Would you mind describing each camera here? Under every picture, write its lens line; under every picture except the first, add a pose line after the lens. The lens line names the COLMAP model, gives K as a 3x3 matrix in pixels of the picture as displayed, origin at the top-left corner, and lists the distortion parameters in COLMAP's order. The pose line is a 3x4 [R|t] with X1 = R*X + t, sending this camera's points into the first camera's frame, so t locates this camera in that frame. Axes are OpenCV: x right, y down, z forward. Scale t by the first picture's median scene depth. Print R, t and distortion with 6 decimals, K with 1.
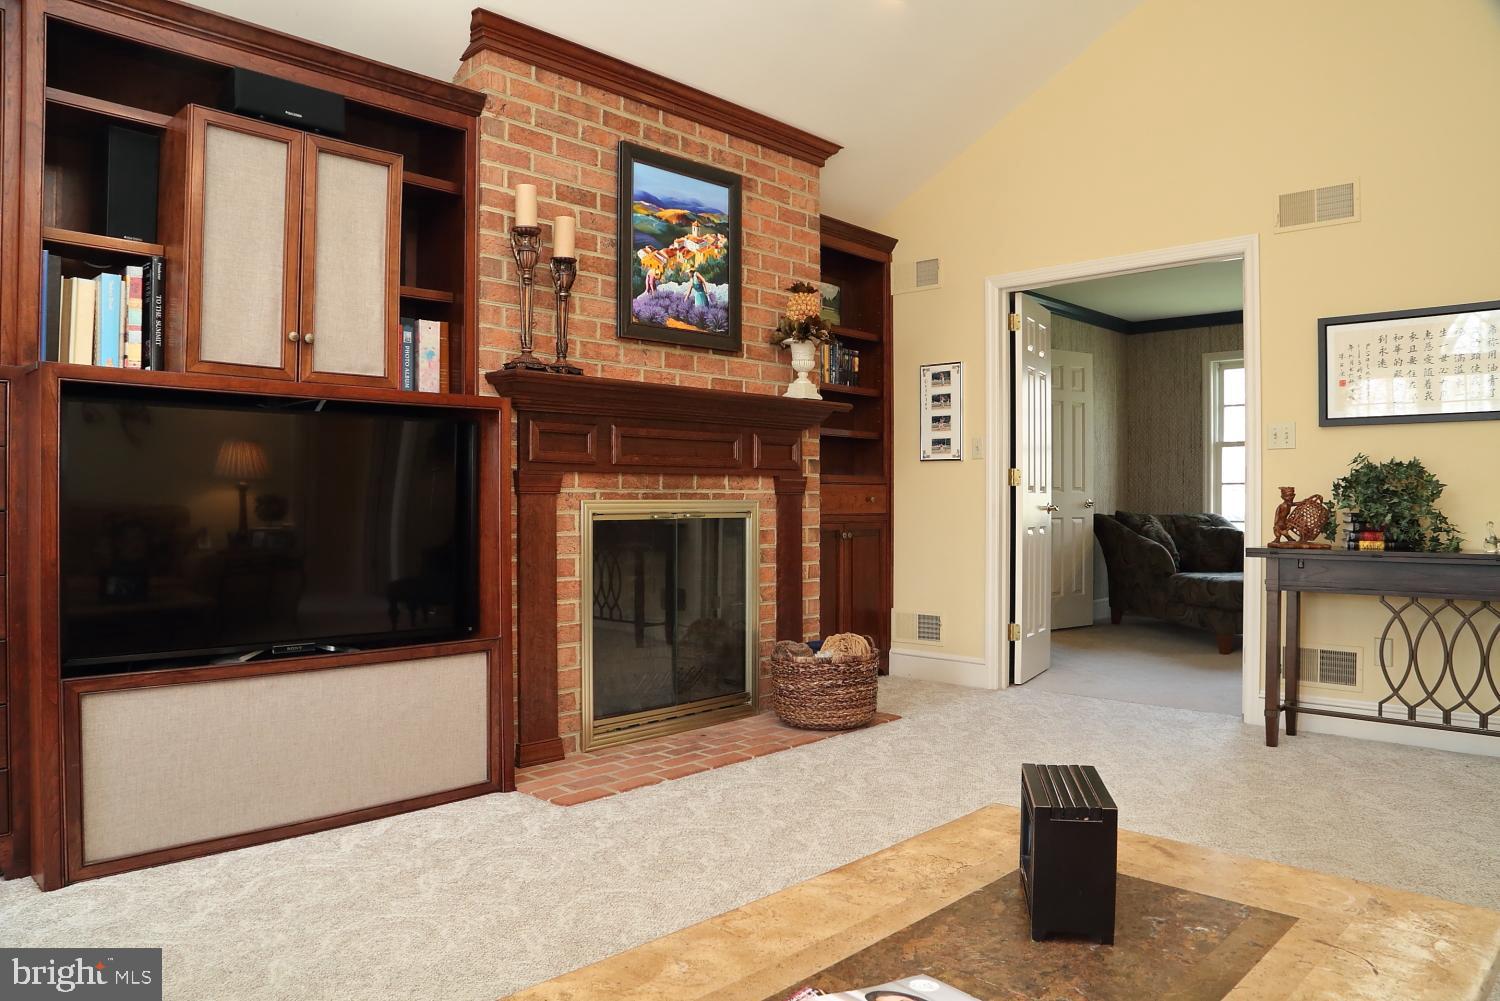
lens RADIAL K [[1040.7, 0, 750.0], [0, 1040.7, 500.5], [0, 0, 1]] dist [-0.124059, 0.064200]
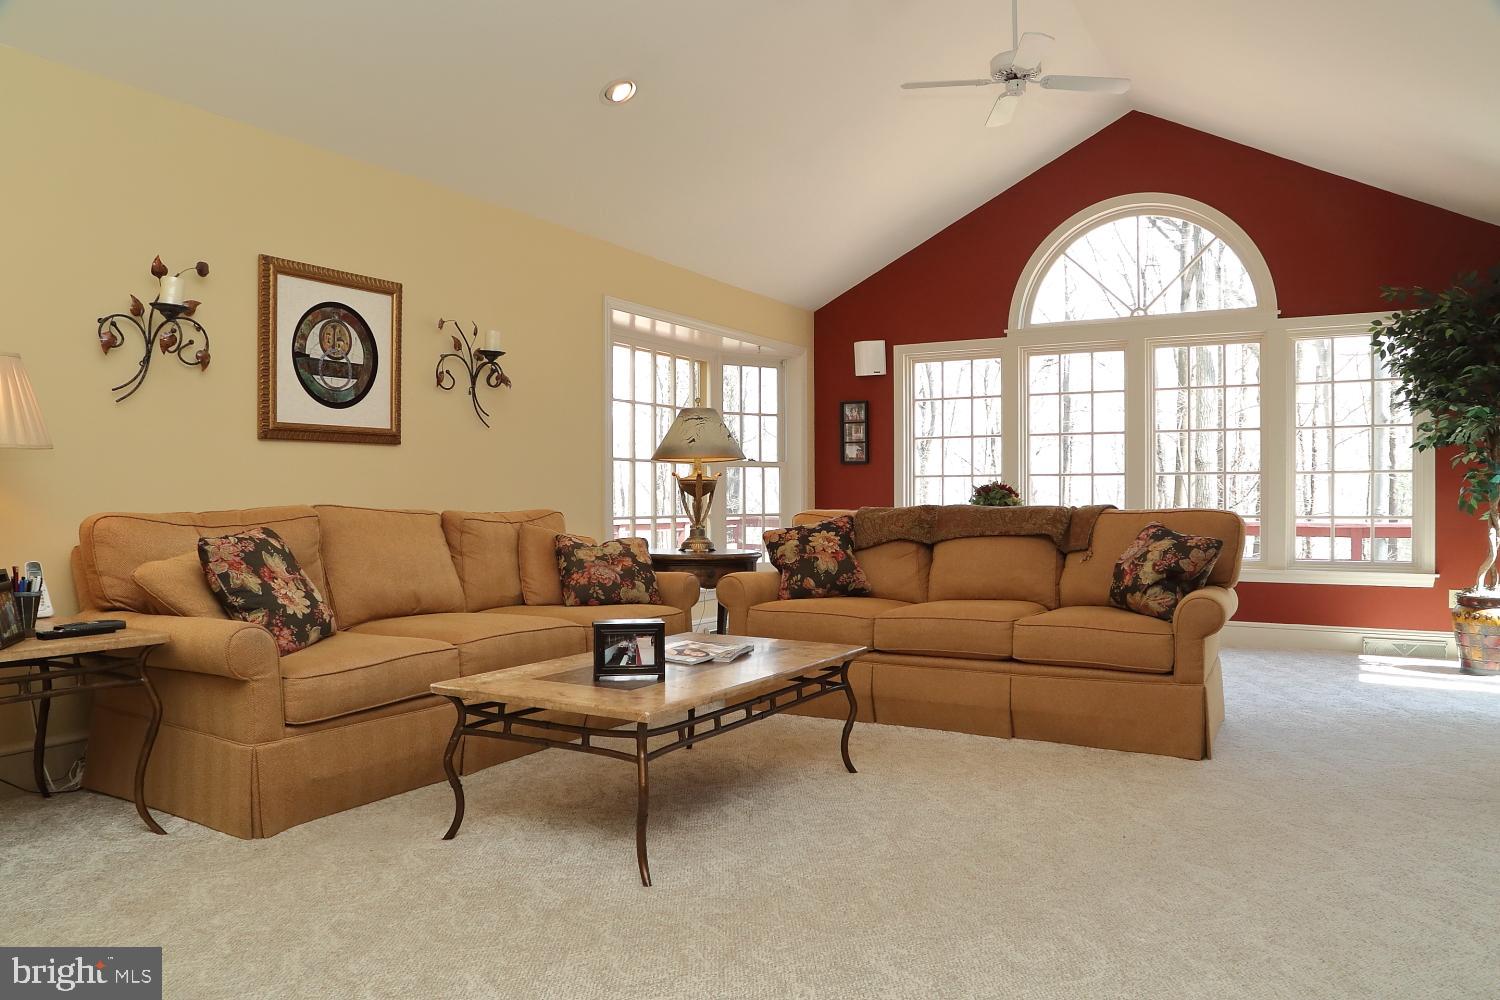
lens RADIAL K [[1067.0, 0, 750.0], [0, 1067.0, 500.0], [0, 0, 1]] dist [-0.096840, 0.058427]
pose [[-0.972099, 0.001329, -0.234569, 0.272205], [0.002238, 0.999991, -0.003607, 0.006642], [0.234562, -0.004032, -0.972093, 1.505713]]
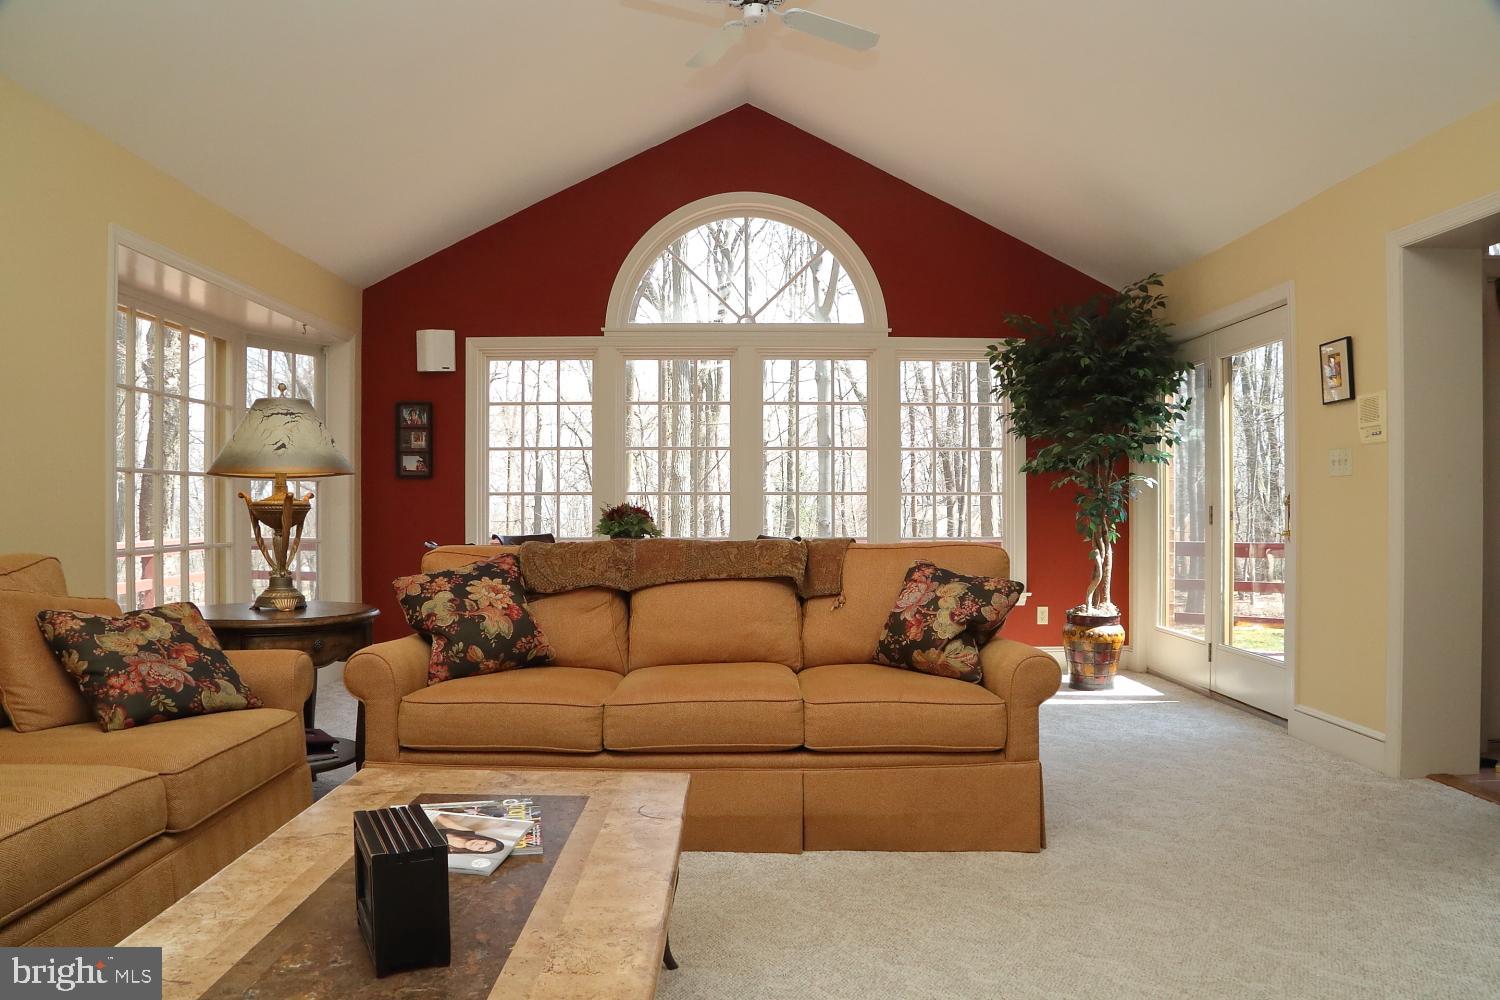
lens RADIAL K [[1021.0, 0, 750.0], [0, 1021.0, 500.0], [0, 0, 1]] dist [-0.121427, 0.065288]
pose [[-0.713786, -0.003539, -0.700355, 0.355681], [0.004556, 0.999943, -0.009695, -0.026935], [0.700349, -0.010111, -0.713729, 0.887444]]
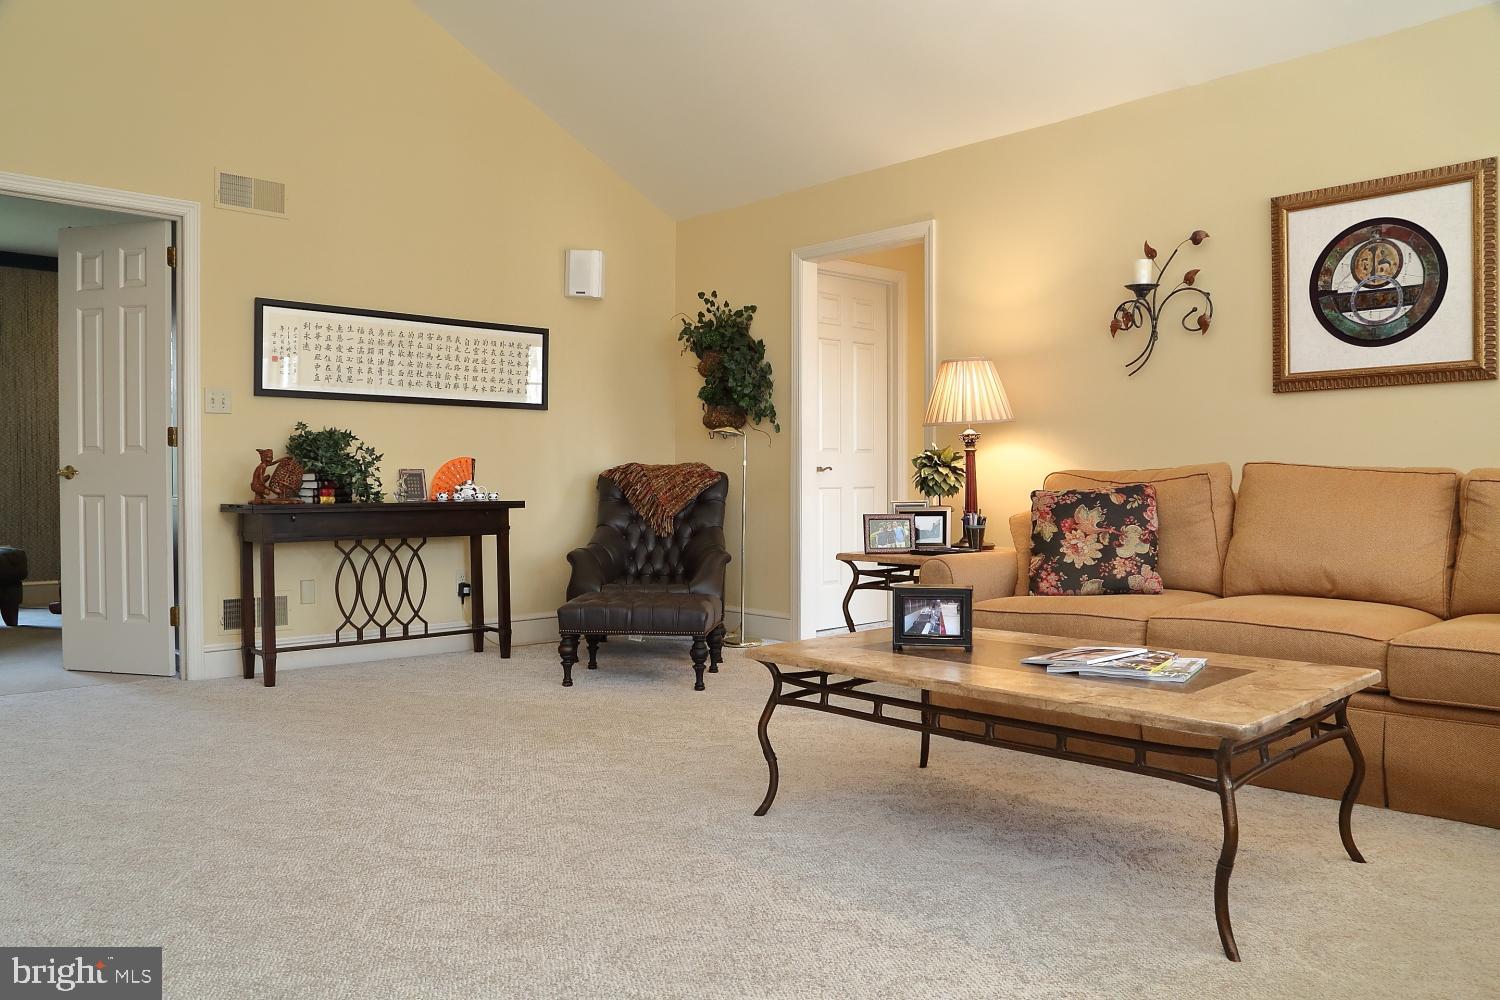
lens RADIAL K [[1092.9, 0, 750.0], [0, 1092.9, 500.0], [0, 0, 1]] dist [-0.047686, 0.002817]
pose [[0.052712, -0.019136, 0.998426, -0.840163], [0.000630, 0.999817, 0.019130, 0.026427], [-0.998610, -0.000379, 0.052714, 0.563362]]
